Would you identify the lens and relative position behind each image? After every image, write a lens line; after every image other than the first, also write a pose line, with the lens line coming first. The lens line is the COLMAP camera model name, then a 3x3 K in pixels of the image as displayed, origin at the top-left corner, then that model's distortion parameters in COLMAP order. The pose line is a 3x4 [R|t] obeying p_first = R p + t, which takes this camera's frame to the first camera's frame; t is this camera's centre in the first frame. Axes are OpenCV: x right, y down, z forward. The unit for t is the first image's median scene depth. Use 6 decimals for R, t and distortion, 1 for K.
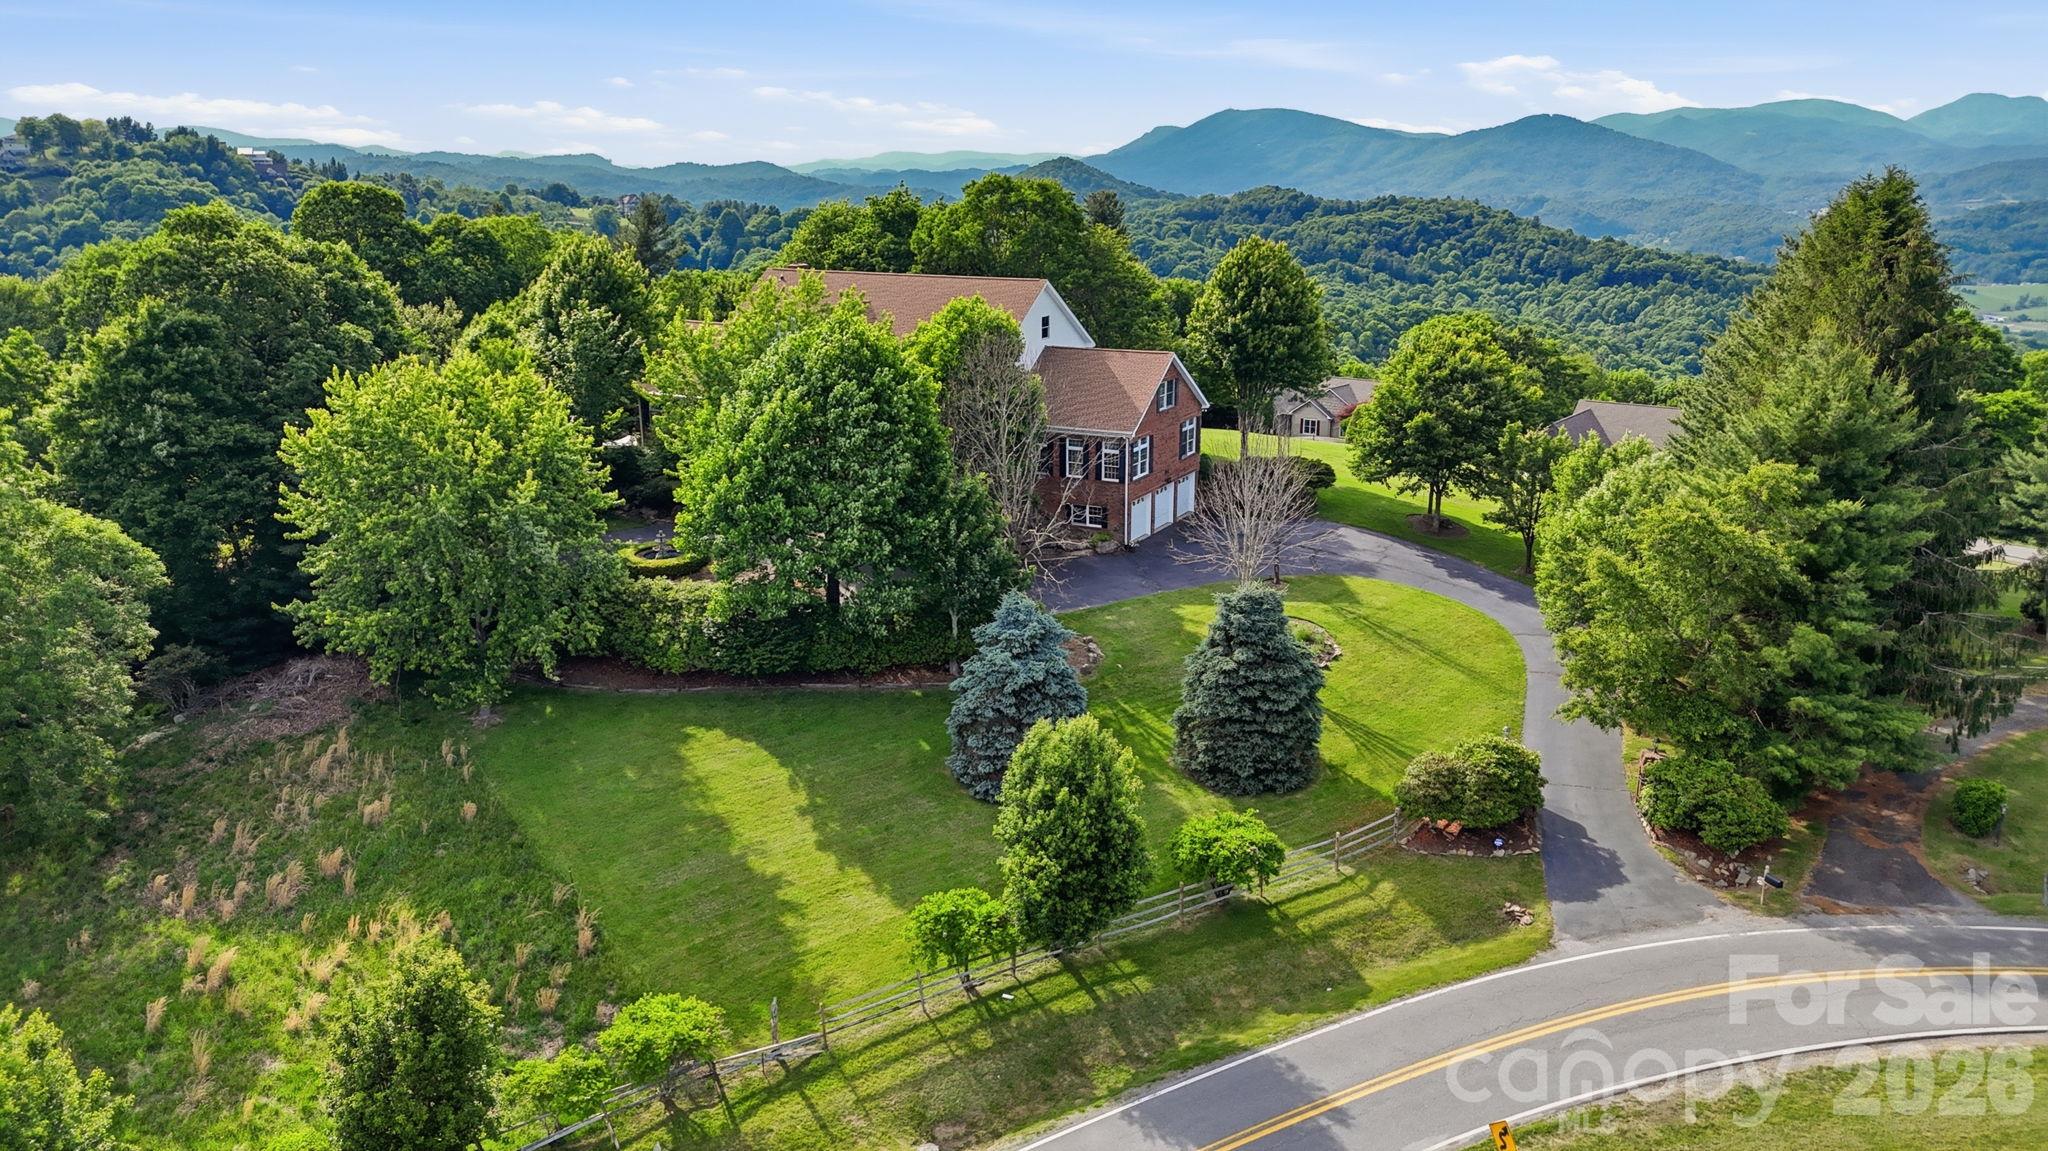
lens RADIAL K [[1511.6, 0, 1021.4], [0, 1511.6, 575.3], [0, 0, 1]] dist [0.044215, -0.008808]
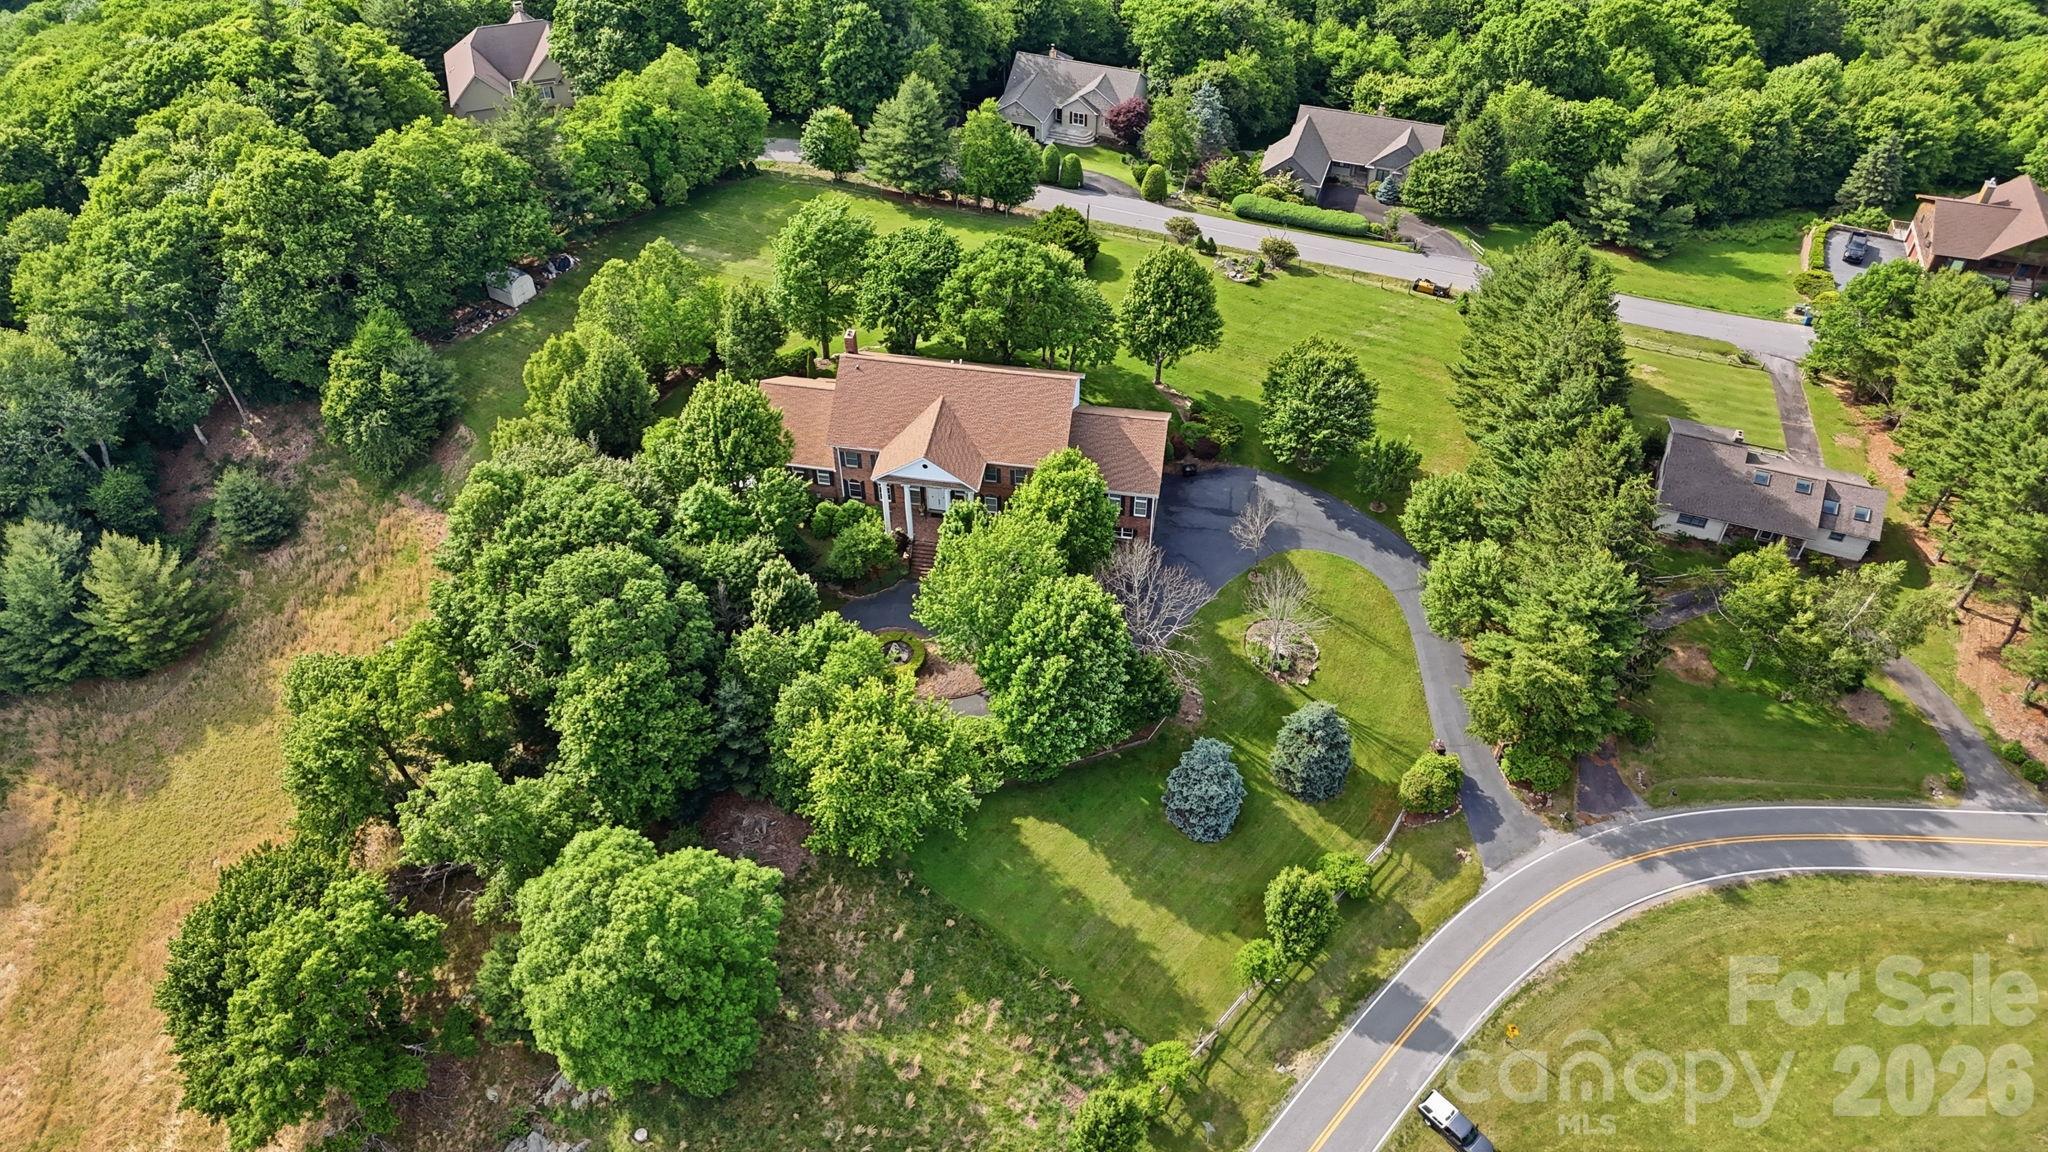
lens RADIAL K [[1511.6, 0, 1028.1], [0, 1511.6, 581.5], [0, 0, 1]] dist [0.044215, -0.008808]
pose [[0.944792, -0.226642, 0.236647, -0.038395], [0.083599, 0.865033, 0.494701, -0.069565], [-0.316828, -0.447606, 0.836223, -0.024467]]
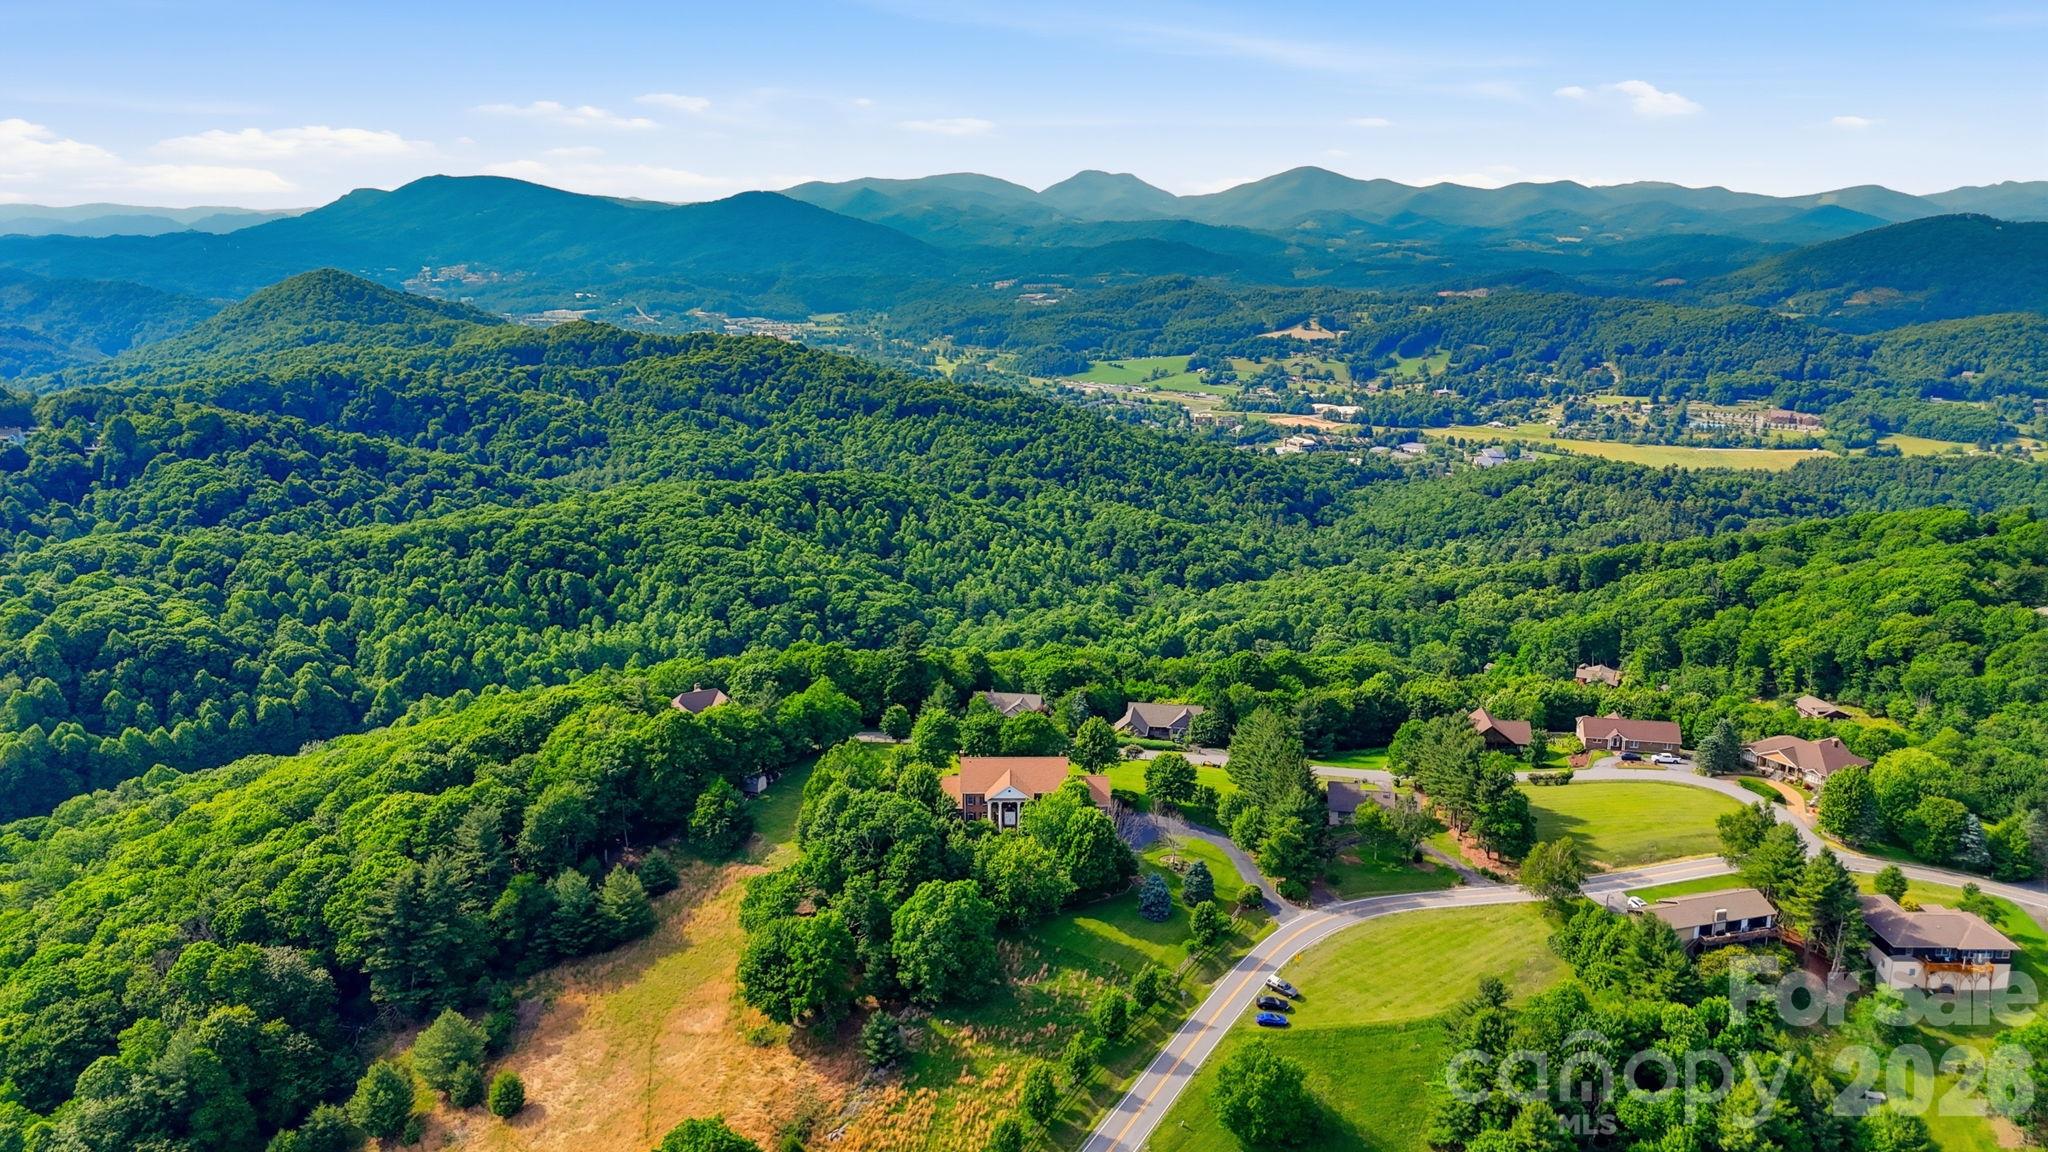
lens RADIAL K [[1511.6, 0, 1021.9], [0, 1511.6, 577.8], [0, 0, 1]] dist [0.044215, -0.008808]
pose [[0.879499, -0.111453, 0.462666, -0.143747], [0.125550, 0.992087, 0.000323, -0.055939], [-0.459041, 0.057803, 0.886533, -0.174037]]
